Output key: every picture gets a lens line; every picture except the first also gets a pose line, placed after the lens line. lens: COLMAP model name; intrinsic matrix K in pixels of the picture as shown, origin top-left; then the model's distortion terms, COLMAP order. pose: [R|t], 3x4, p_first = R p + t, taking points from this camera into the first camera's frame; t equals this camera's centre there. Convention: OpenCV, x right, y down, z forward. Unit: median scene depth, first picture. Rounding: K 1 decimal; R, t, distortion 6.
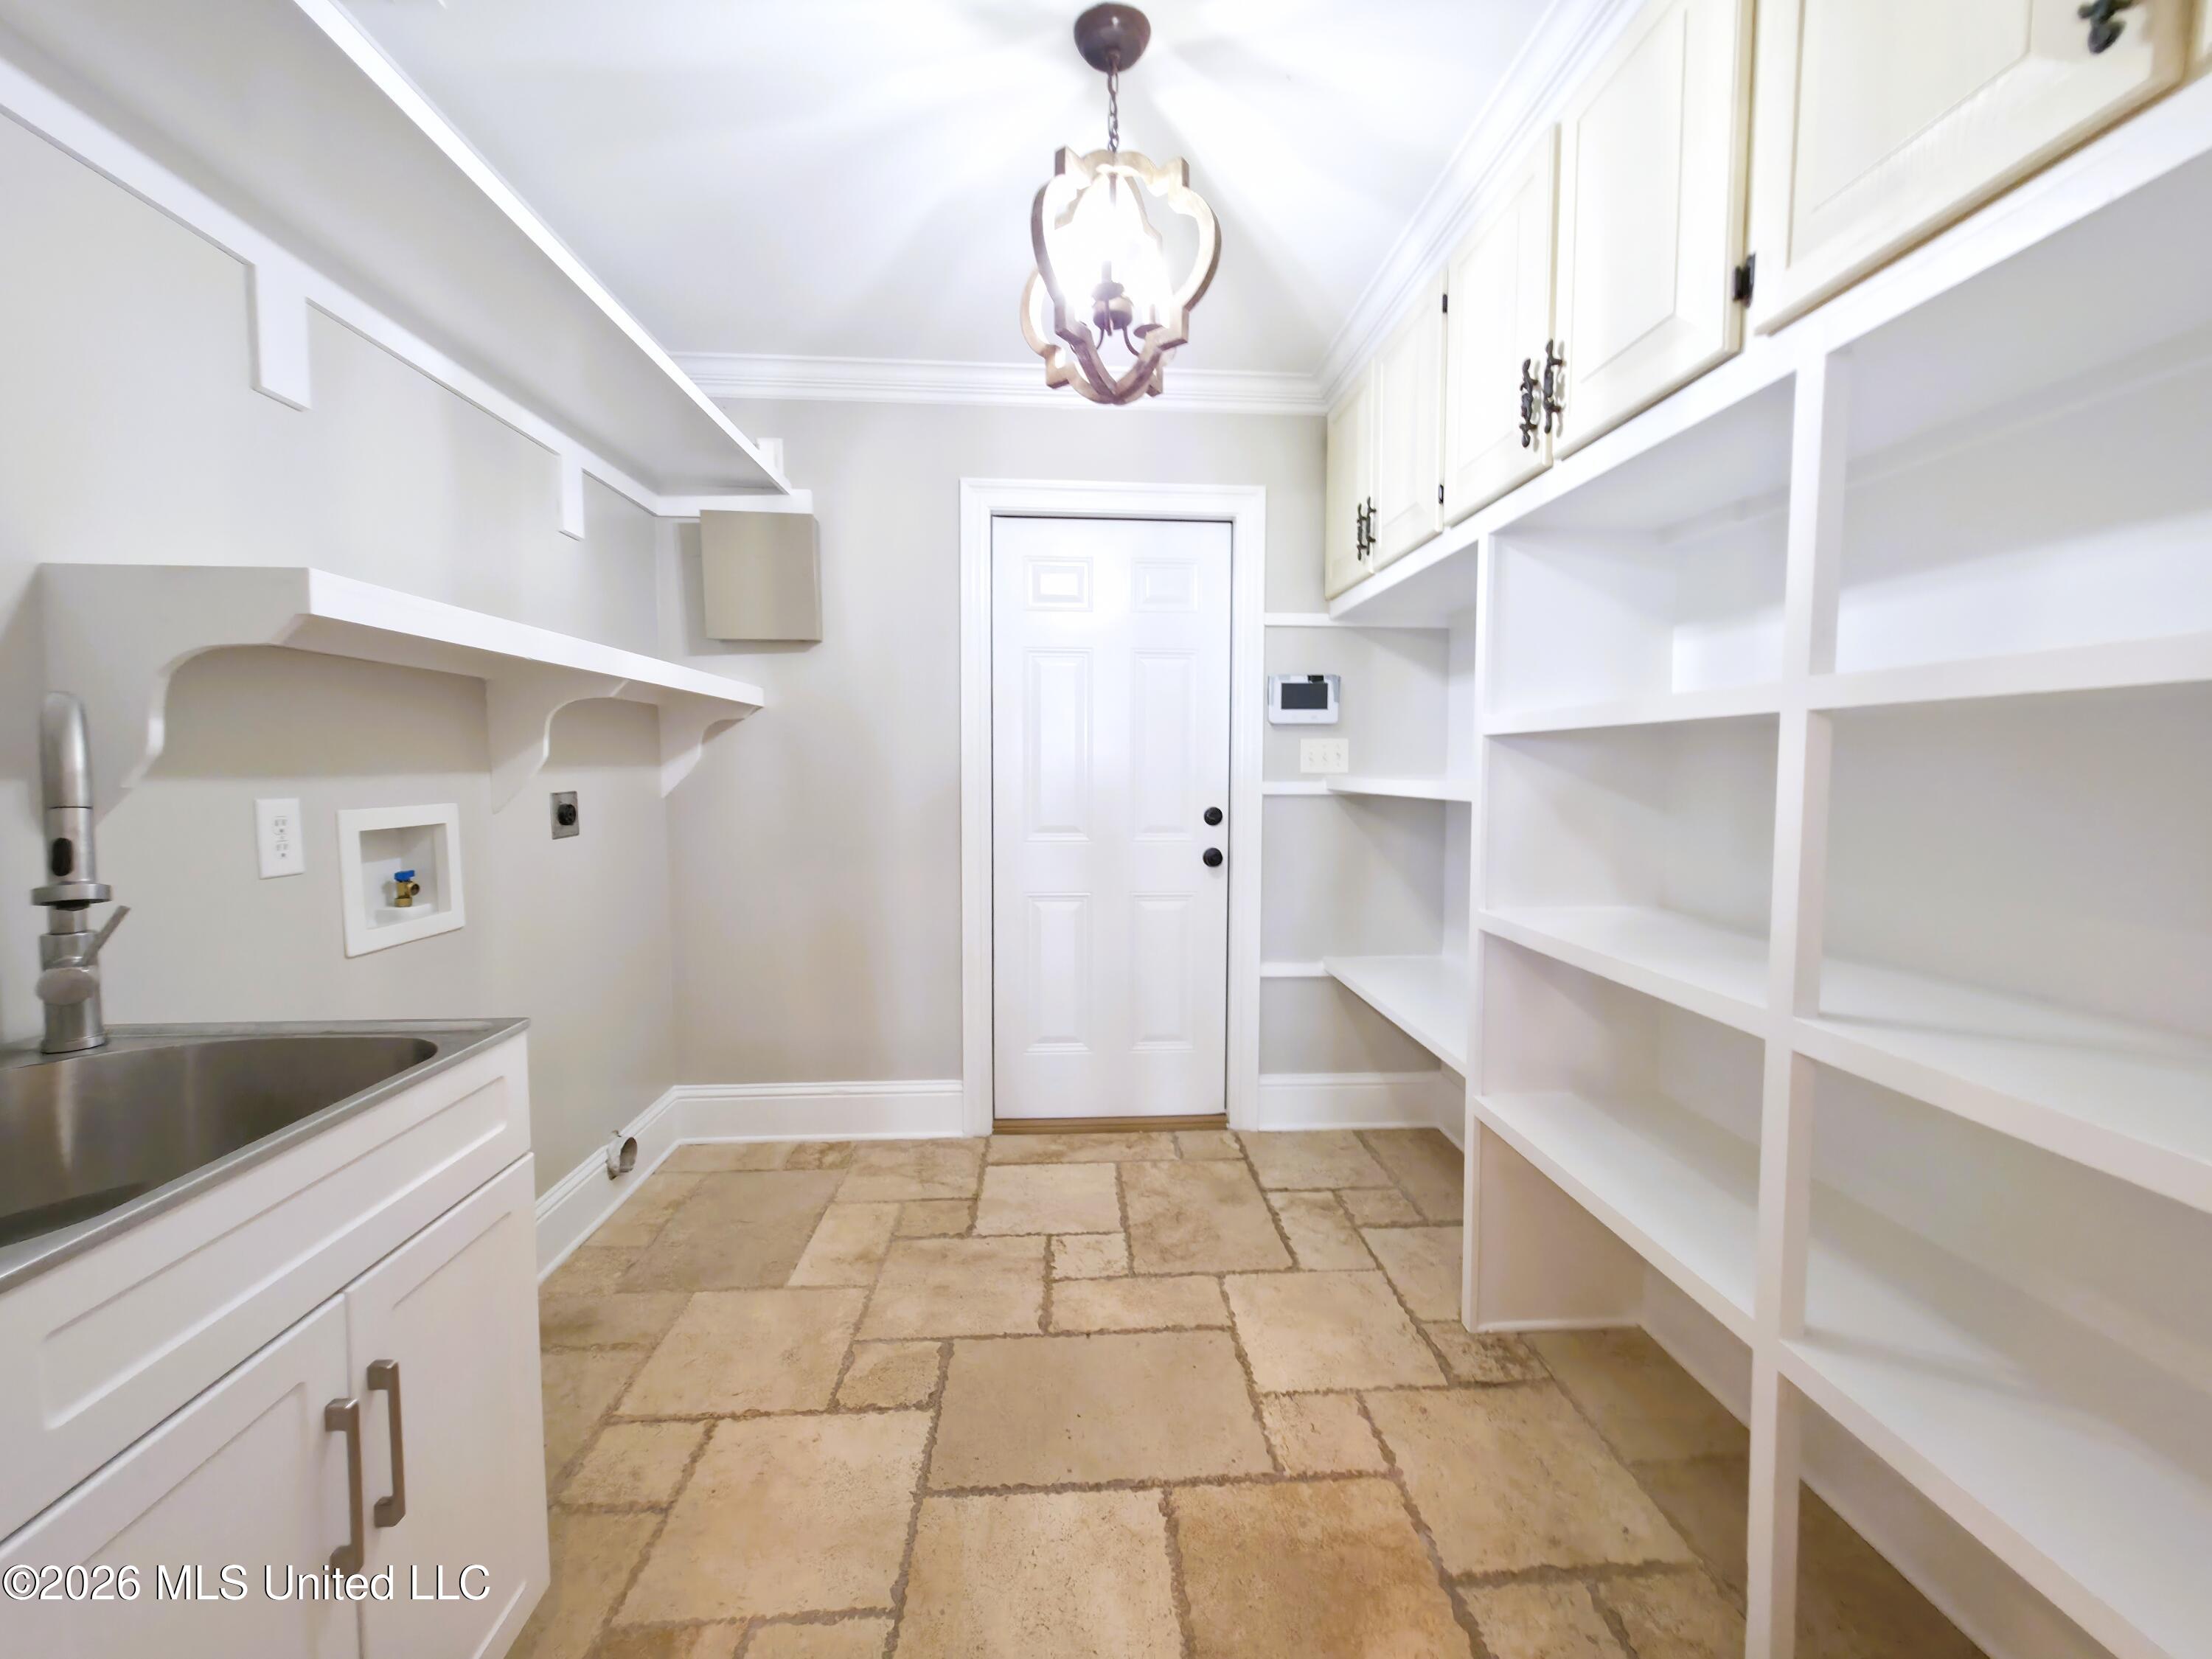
lens RADIAL K [[885.2, 0, 1102.8], [0, 885.2, 831.7], [0, 0, 1]] dist [0.001843, -0.000002]
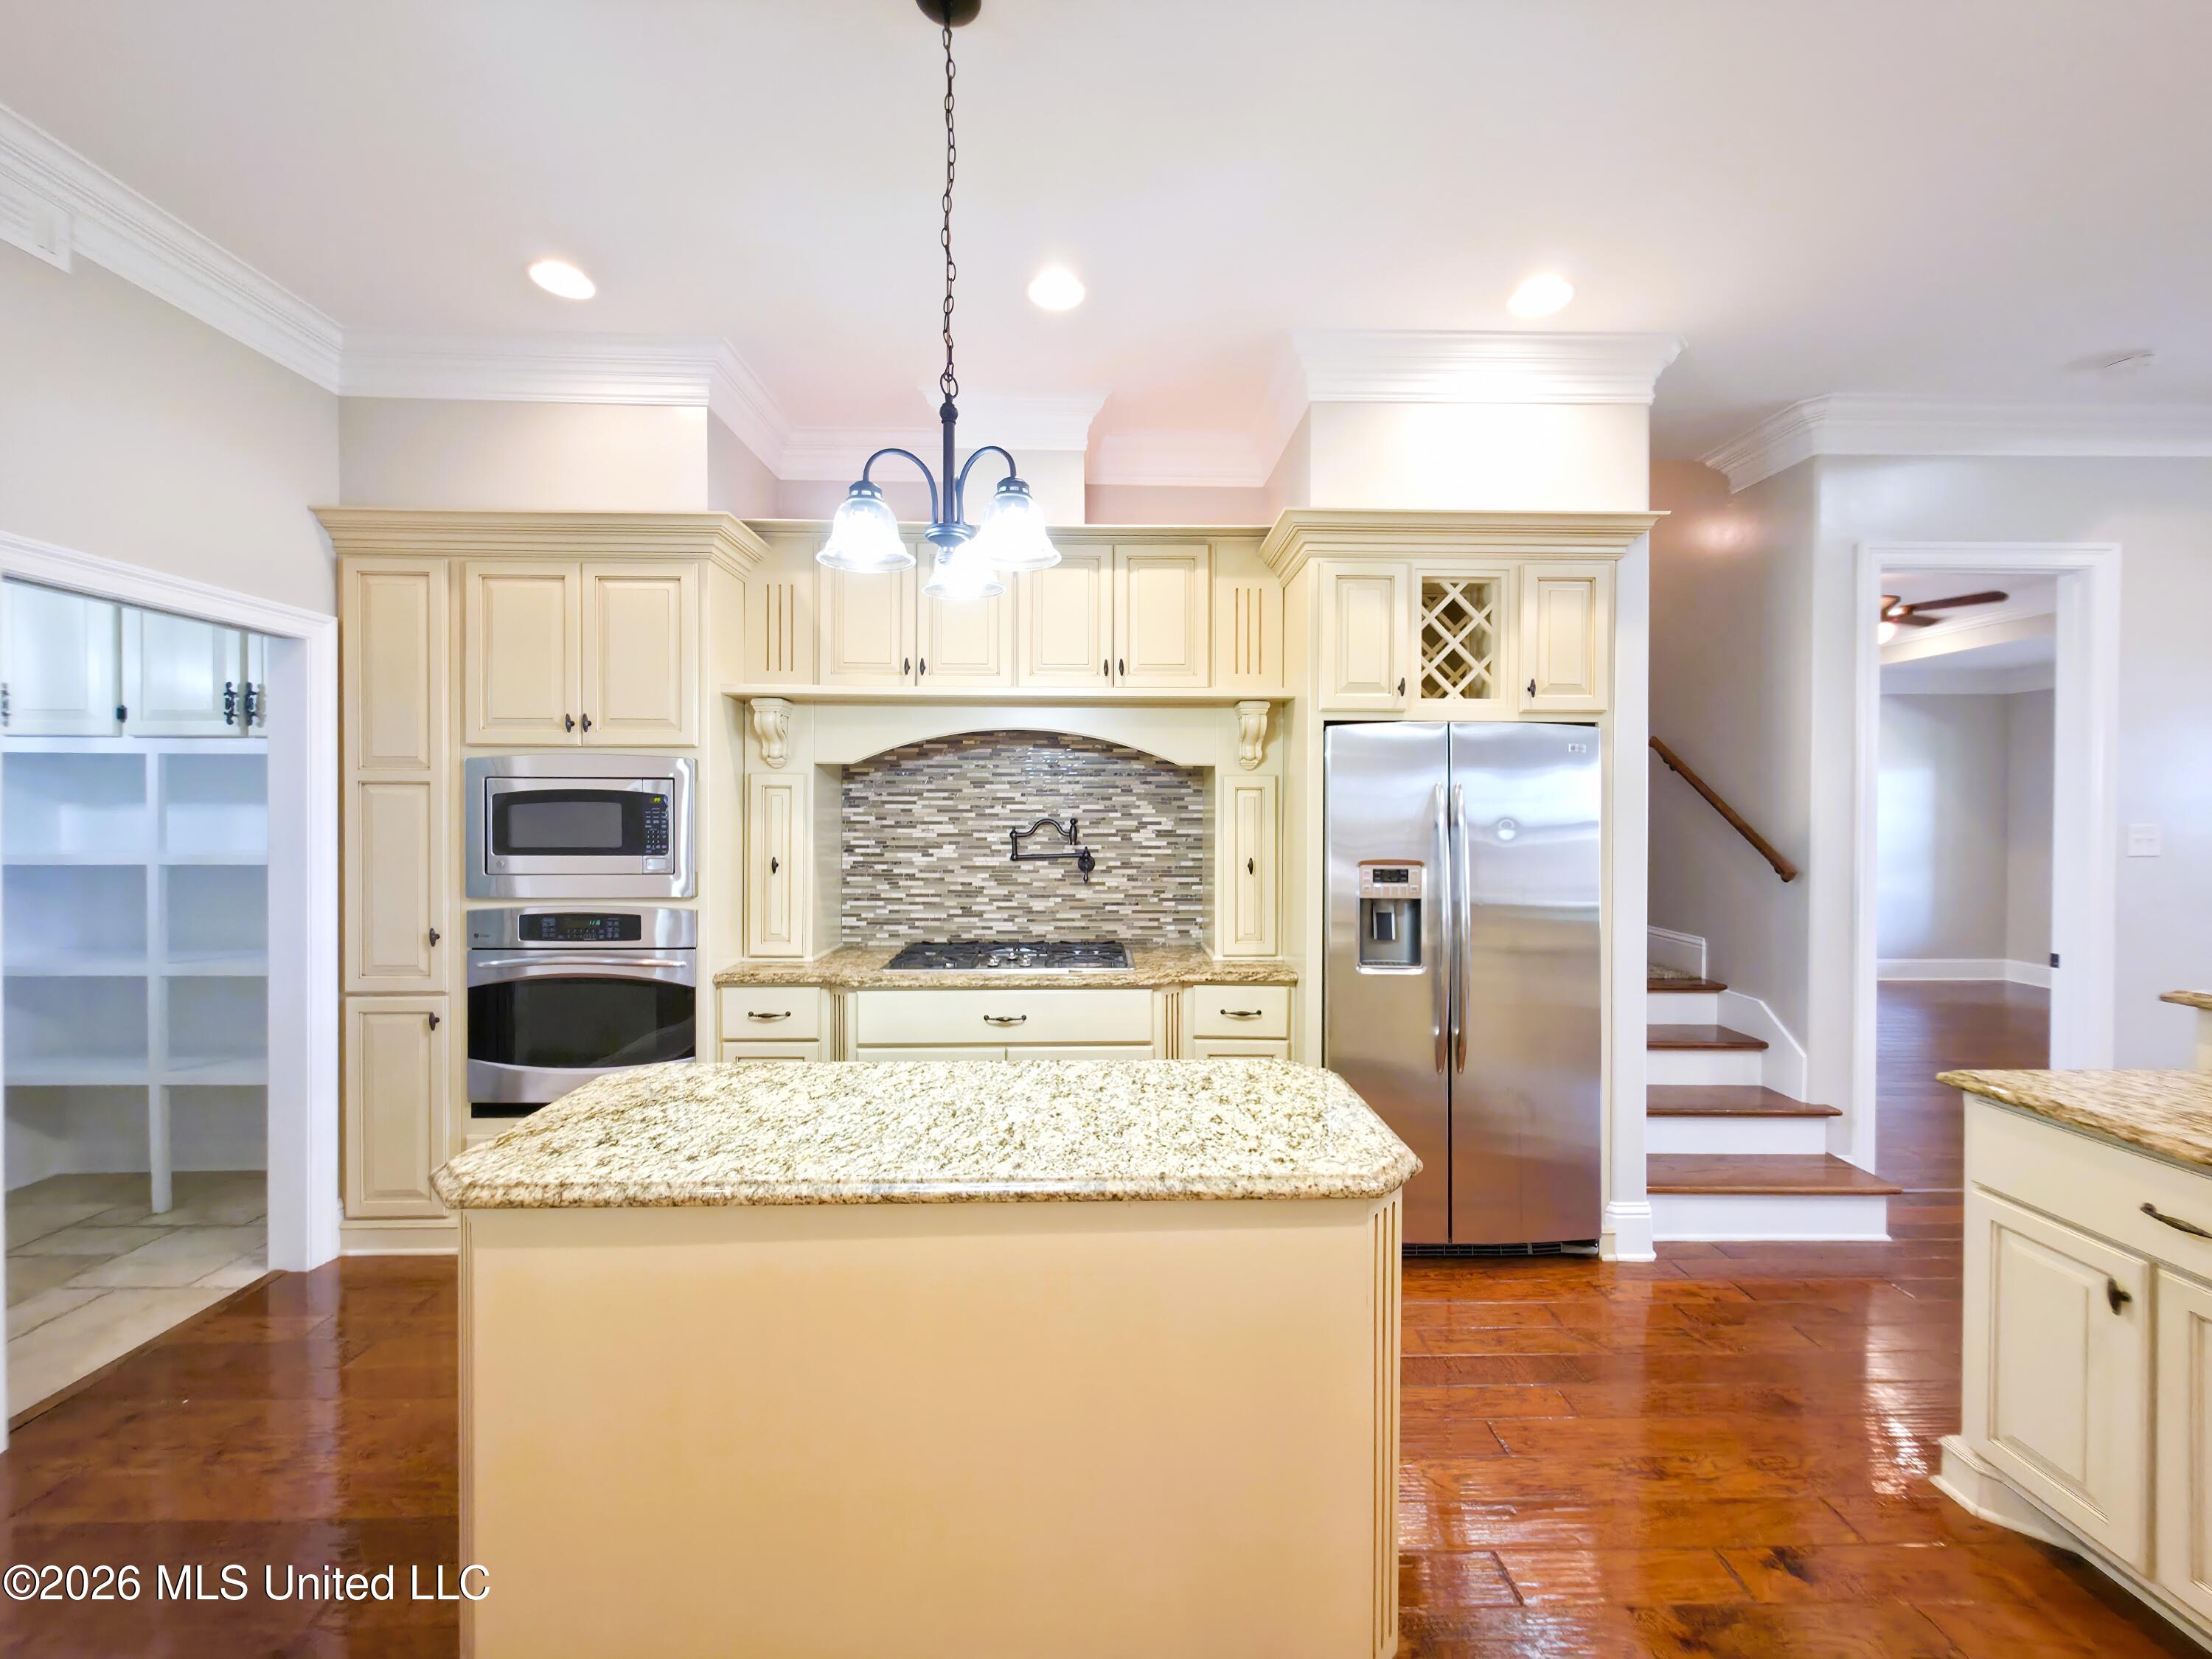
lens RADIAL K [[885.2, 0, 1114.0], [0, 885.2, 817.1], [0, 0, 1]] dist [0.001843, -0.000002]
pose [[0.032220, -0.003133, 0.999476, -1.127328], [0.069010, 0.997616, 0.000903, -0.046176], [-0.997095, 0.068945, 0.032360, -1.250298]]
